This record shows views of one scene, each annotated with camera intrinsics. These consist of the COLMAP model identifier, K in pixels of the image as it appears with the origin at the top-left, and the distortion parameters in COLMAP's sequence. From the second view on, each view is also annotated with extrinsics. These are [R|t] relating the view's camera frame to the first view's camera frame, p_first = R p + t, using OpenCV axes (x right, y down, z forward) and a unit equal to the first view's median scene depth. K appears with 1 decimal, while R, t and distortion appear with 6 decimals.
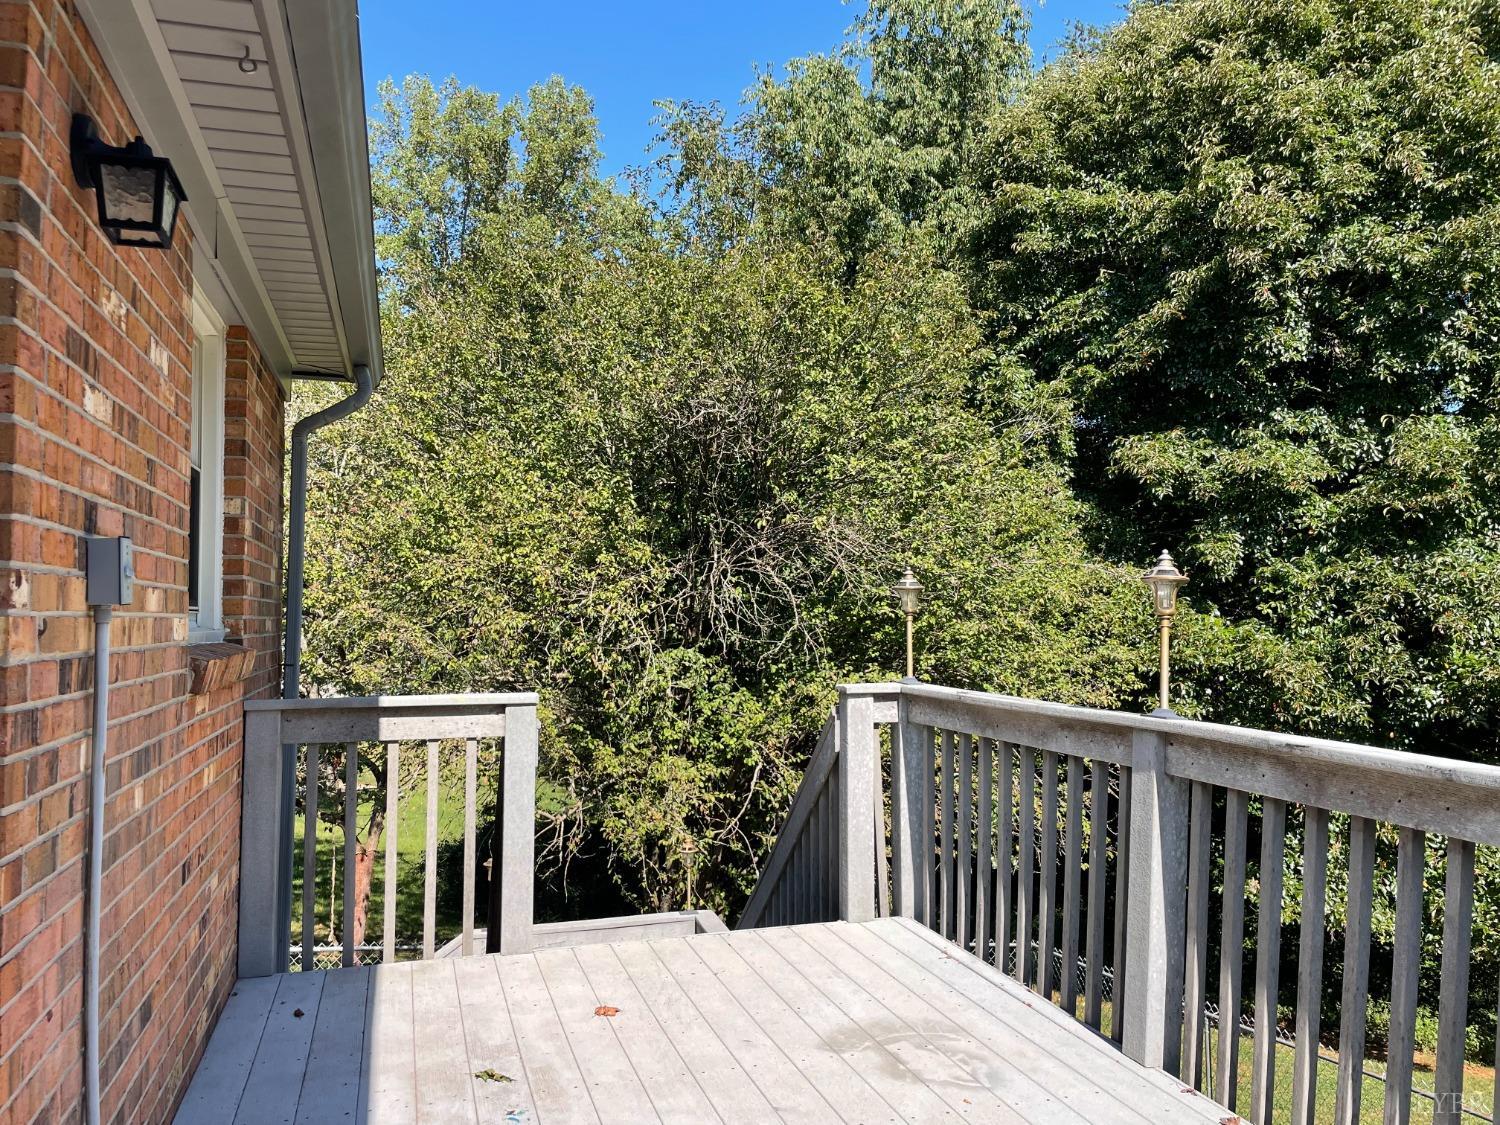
lens RADIAL K [[1126.7, 0, 746.1], [0, 1126.7, 551.8], [0, 0, 1]] dist [0.094985, -0.108537]
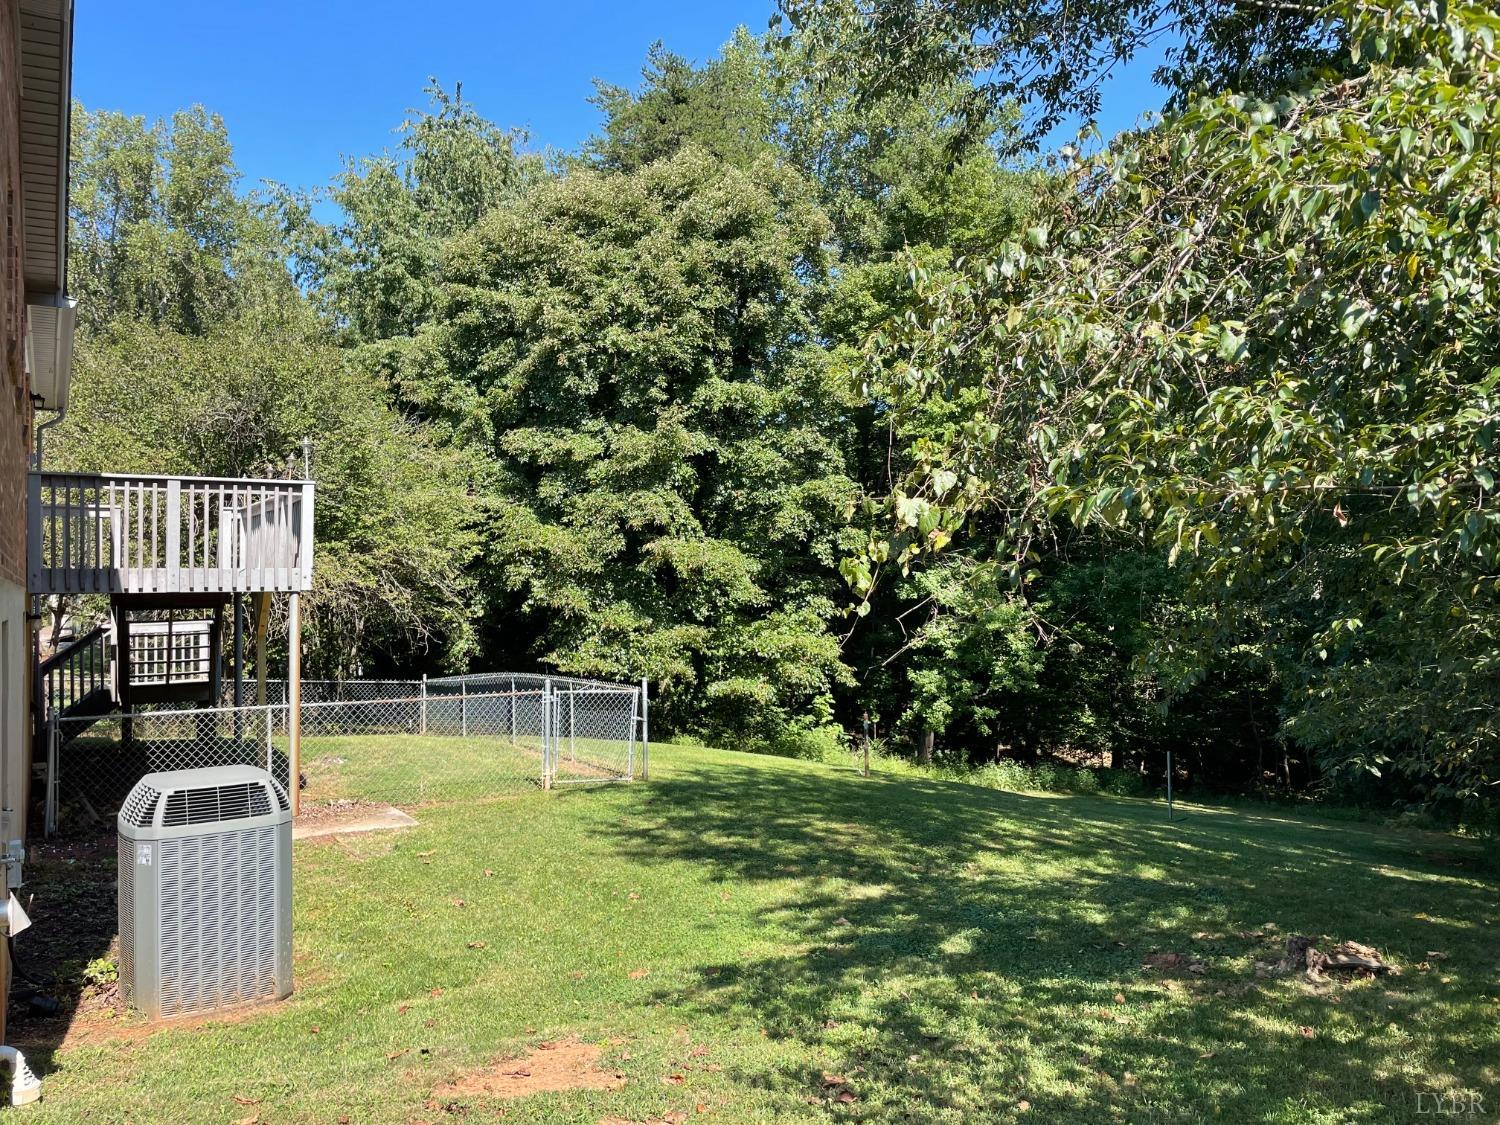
lens RADIAL K [[1126.7, 0, 746.1], [0, 1126.7, 551.8], [0, 0, 1]] dist [0.094985, -0.108537]
pose [[0.968233, -0.004464, 0.250010, 0.246019], [-0.001140, 0.999751, 0.022266, 0.056840], [-0.250047, -0.021843, 0.967987, -0.903566]]
